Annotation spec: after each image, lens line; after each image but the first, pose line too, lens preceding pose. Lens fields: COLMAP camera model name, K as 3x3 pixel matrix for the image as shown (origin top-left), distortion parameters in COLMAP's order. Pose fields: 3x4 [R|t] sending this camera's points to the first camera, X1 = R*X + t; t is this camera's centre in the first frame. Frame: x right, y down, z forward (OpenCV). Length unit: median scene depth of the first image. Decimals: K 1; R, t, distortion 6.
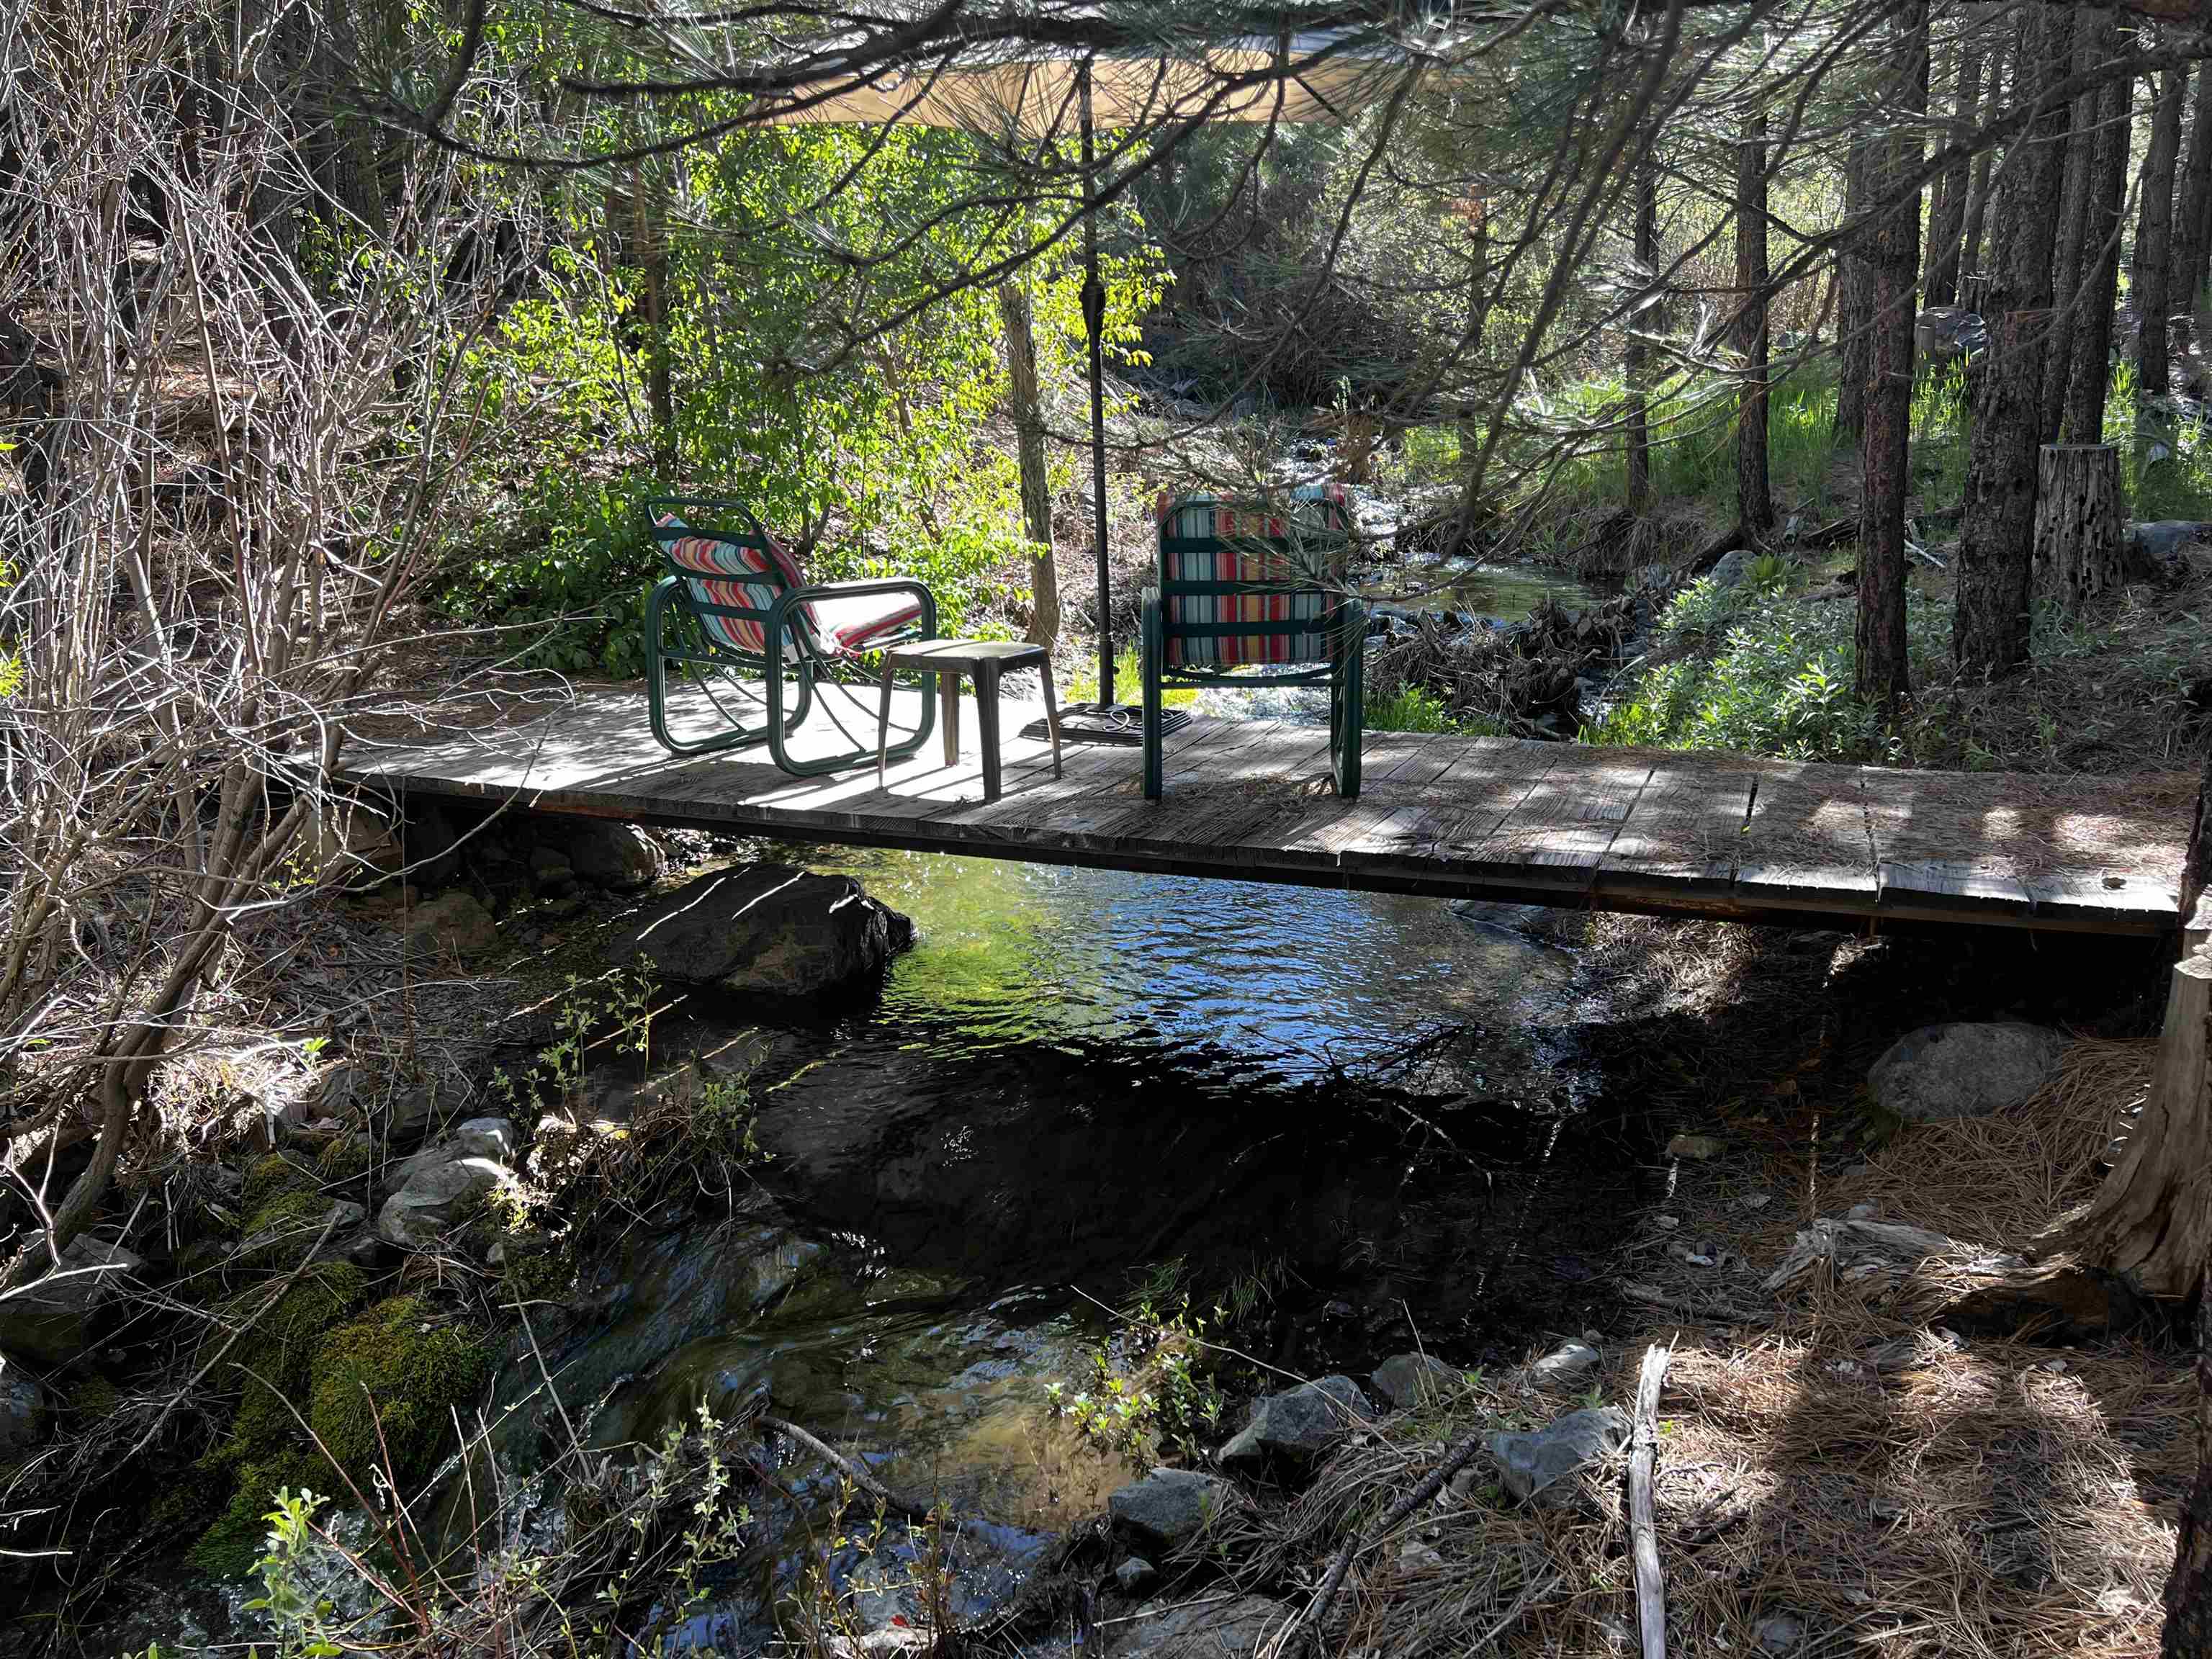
lens RADIAL K [[1641.2, 0, 1106.0], [0, 1641.2, 829.5], [0, 0, 1]] dist [0.081339, -0.098518]
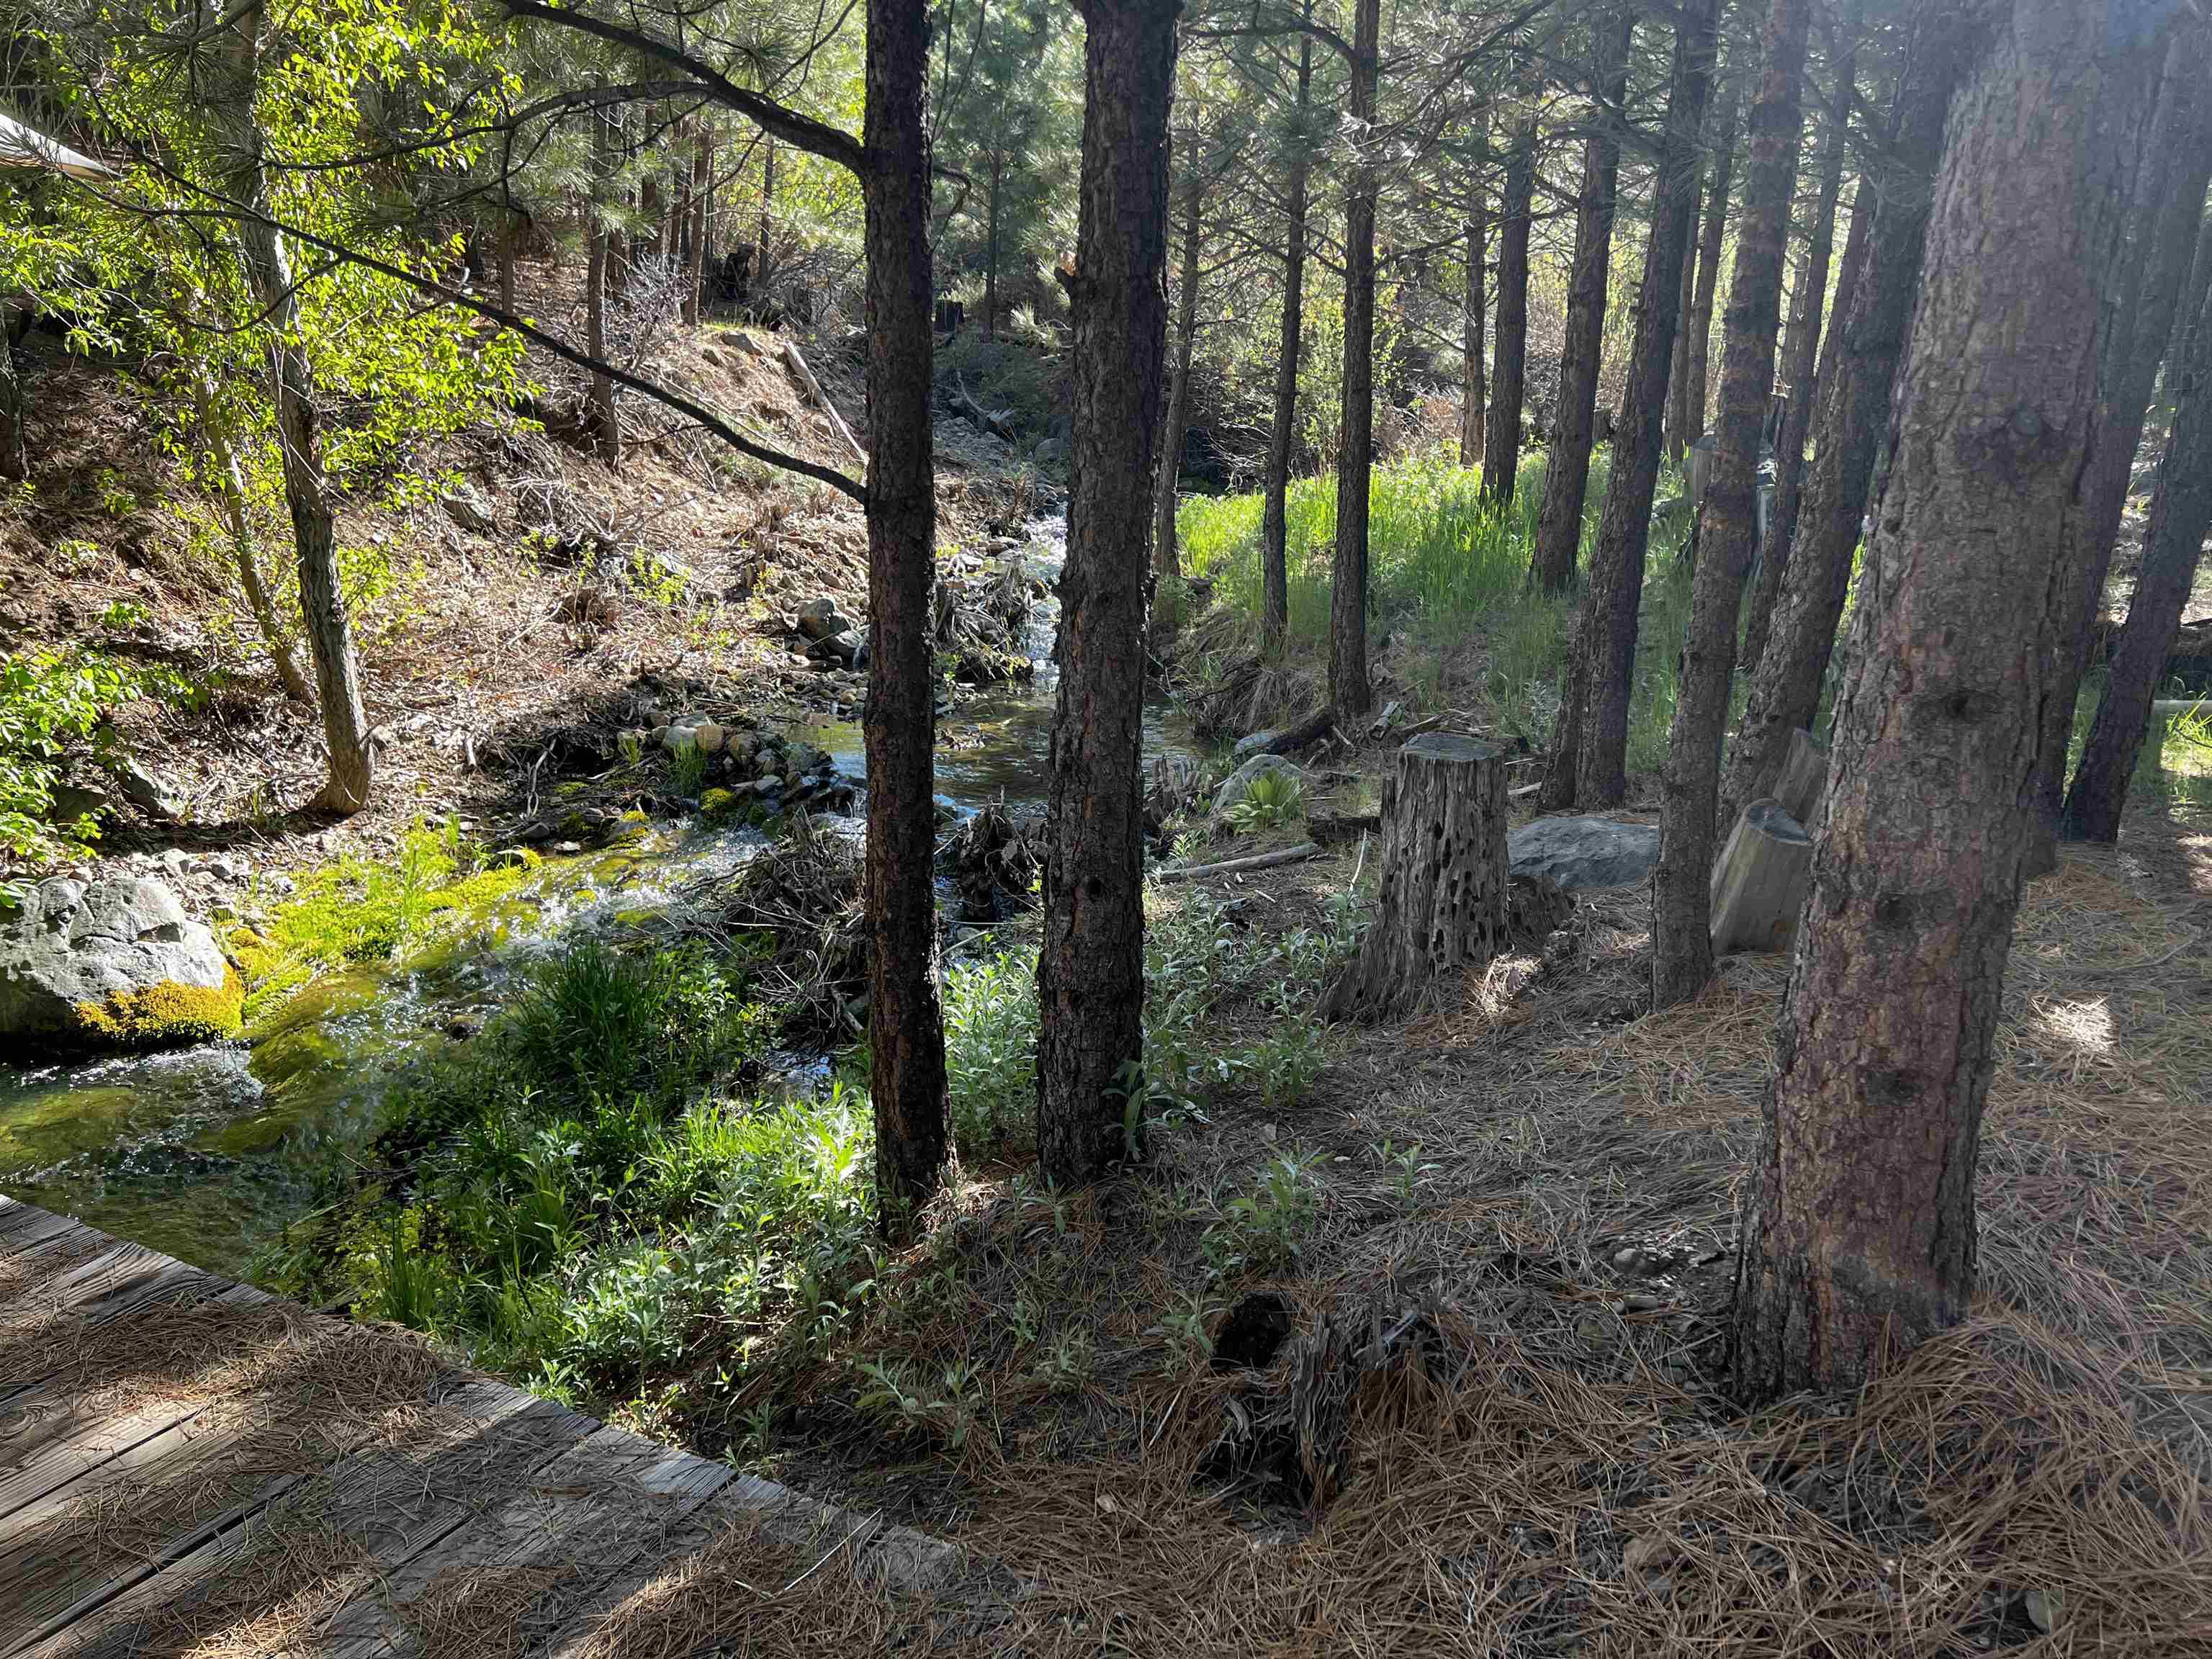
lens RADIAL K [[1620.4, 0, 1135.5], [0, 1620.4, 867.8], [0, 0, 1]] dist [0.075952, -0.092054]
pose [[0.996138, 0.087665, 0.004894, 0.238902], [-0.087777, 0.995625, 0.032033, -0.099986], [-0.002065, -0.032339, 0.999475, 0.176316]]
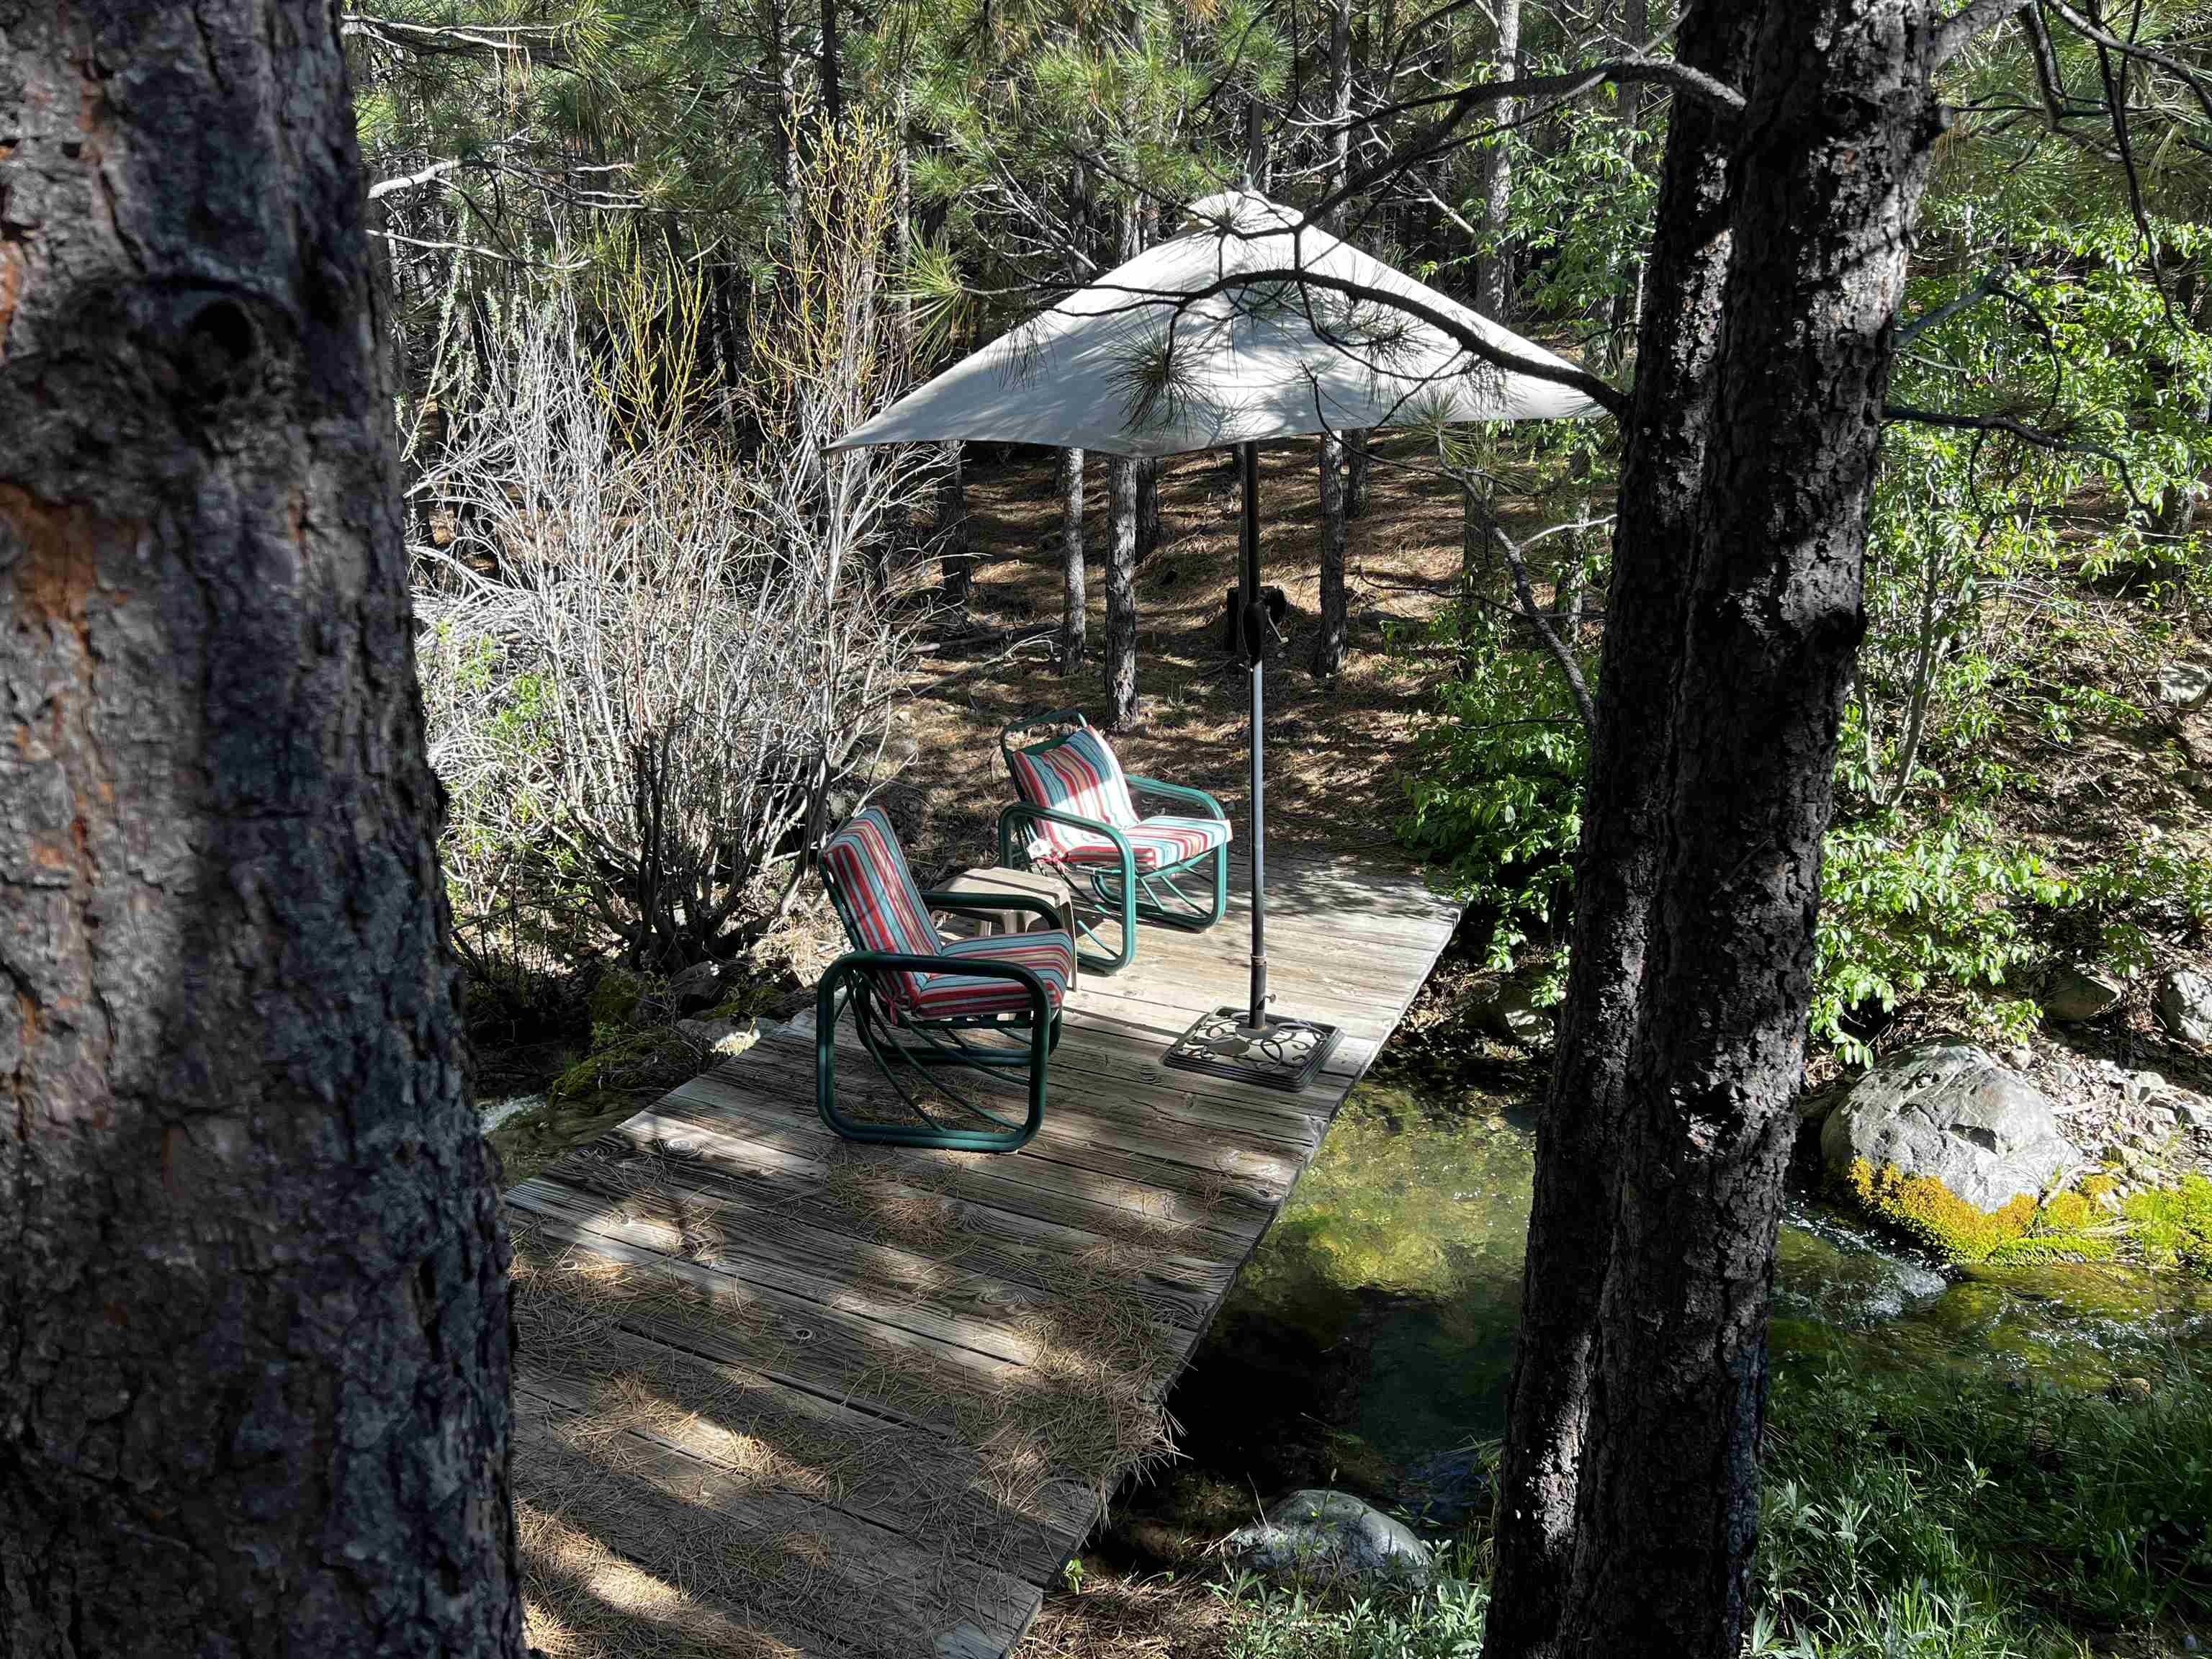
lens RADIAL K [[1641.2, 0, 1106.0], [0, 1641.2, 829.5], [0, 0, 1]] dist [0.081339, -0.098518]
pose [[-0.001884, 0.299003, -0.954250, 0.365295], [-0.267155, 0.919418, 0.288616, -0.180387], [0.963652, 0.255476, 0.078148, 0.349576]]
